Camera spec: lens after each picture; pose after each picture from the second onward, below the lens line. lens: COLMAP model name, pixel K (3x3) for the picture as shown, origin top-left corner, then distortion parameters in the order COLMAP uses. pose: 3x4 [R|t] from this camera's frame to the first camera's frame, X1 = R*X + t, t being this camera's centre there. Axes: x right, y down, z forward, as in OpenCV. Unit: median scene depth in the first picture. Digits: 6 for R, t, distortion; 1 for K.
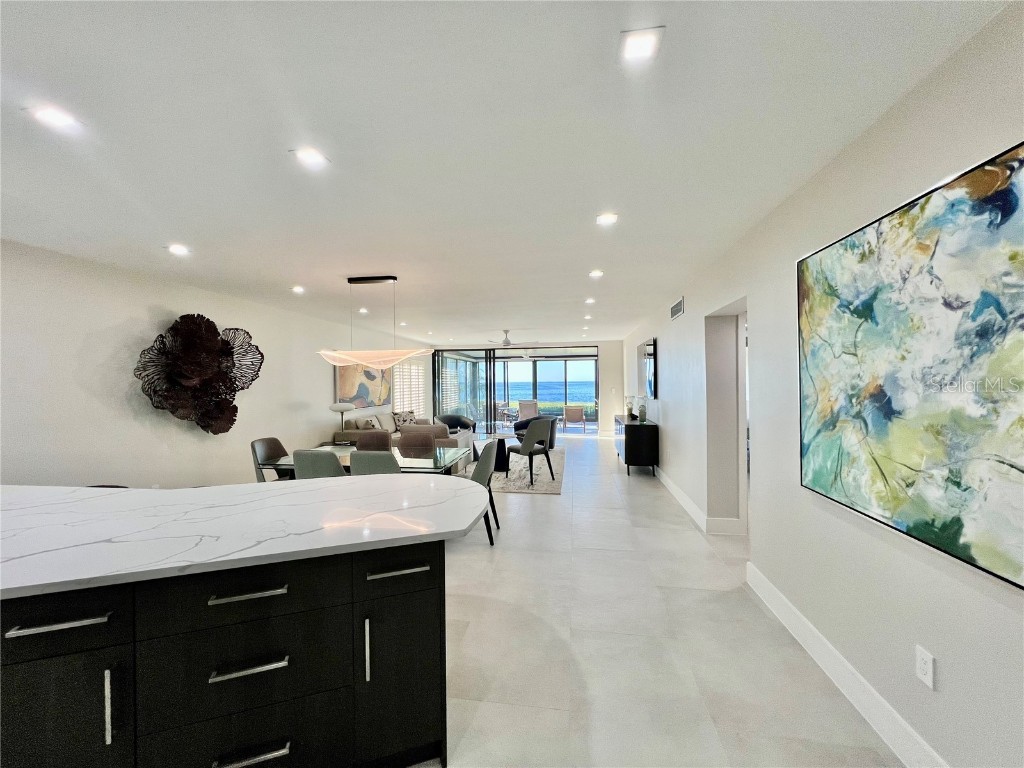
lens RADIAL K [[410.4, 0, 510.4], [0, 410.4, 377.9], [0, 0, 1]] dist [0.002784, 0.000306]
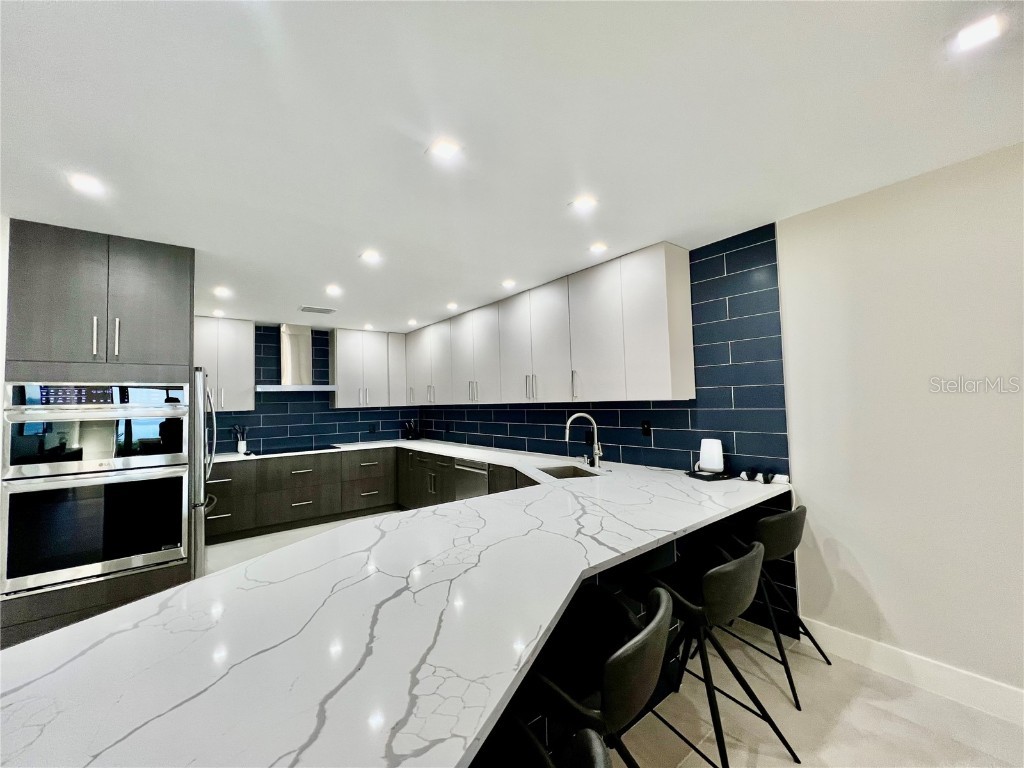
lens RADIAL K [[410.4, 0, 512.0], [0, 410.4, 382.5], [0, 0, 1]] dist [0.002784, 0.000306]
pose [[-0.686129, -0.003942, -0.727469, -0.342203], [0.041964, 0.998106, -0.044987, 0.026322], [0.726269, -0.061395, -0.684664, 1.416167]]
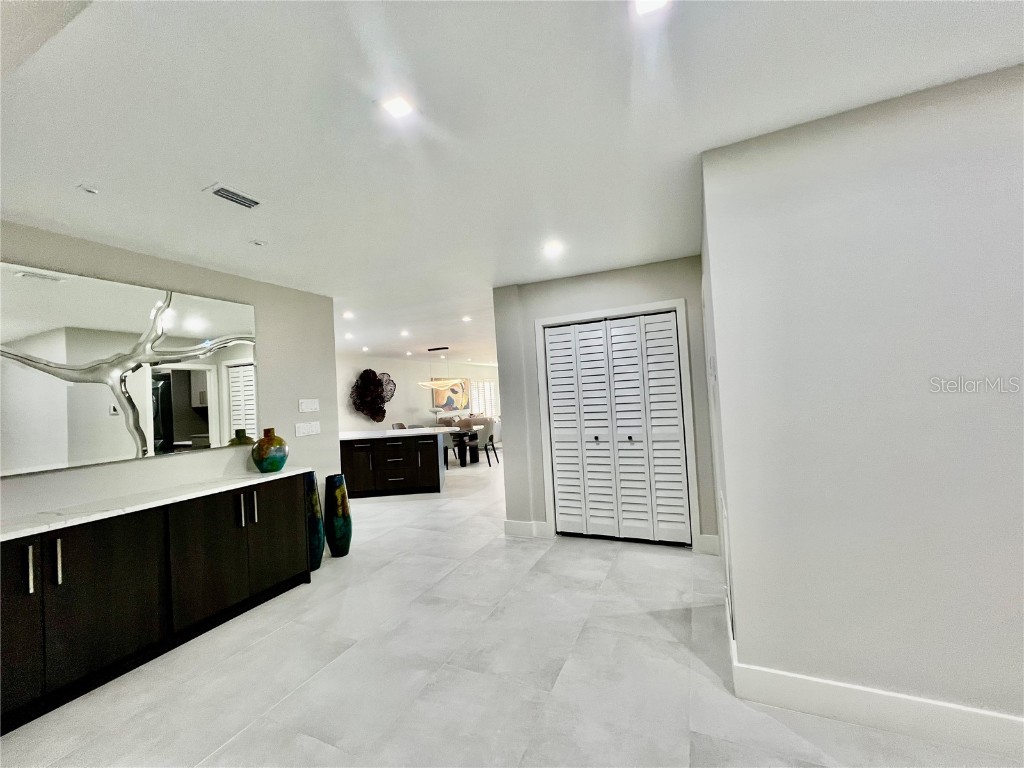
lens RADIAL K [[410.4, 0, 516.3], [0, 410.4, 382.8], [0, 0, 1]] dist [0.002784, 0.000306]
pose [[0.965609, -0.048244, -0.255483, 1.234802], [0.045817, 0.998830, -0.015449, -0.013080], [0.255930, 0.003213, 0.966690, -2.024103]]
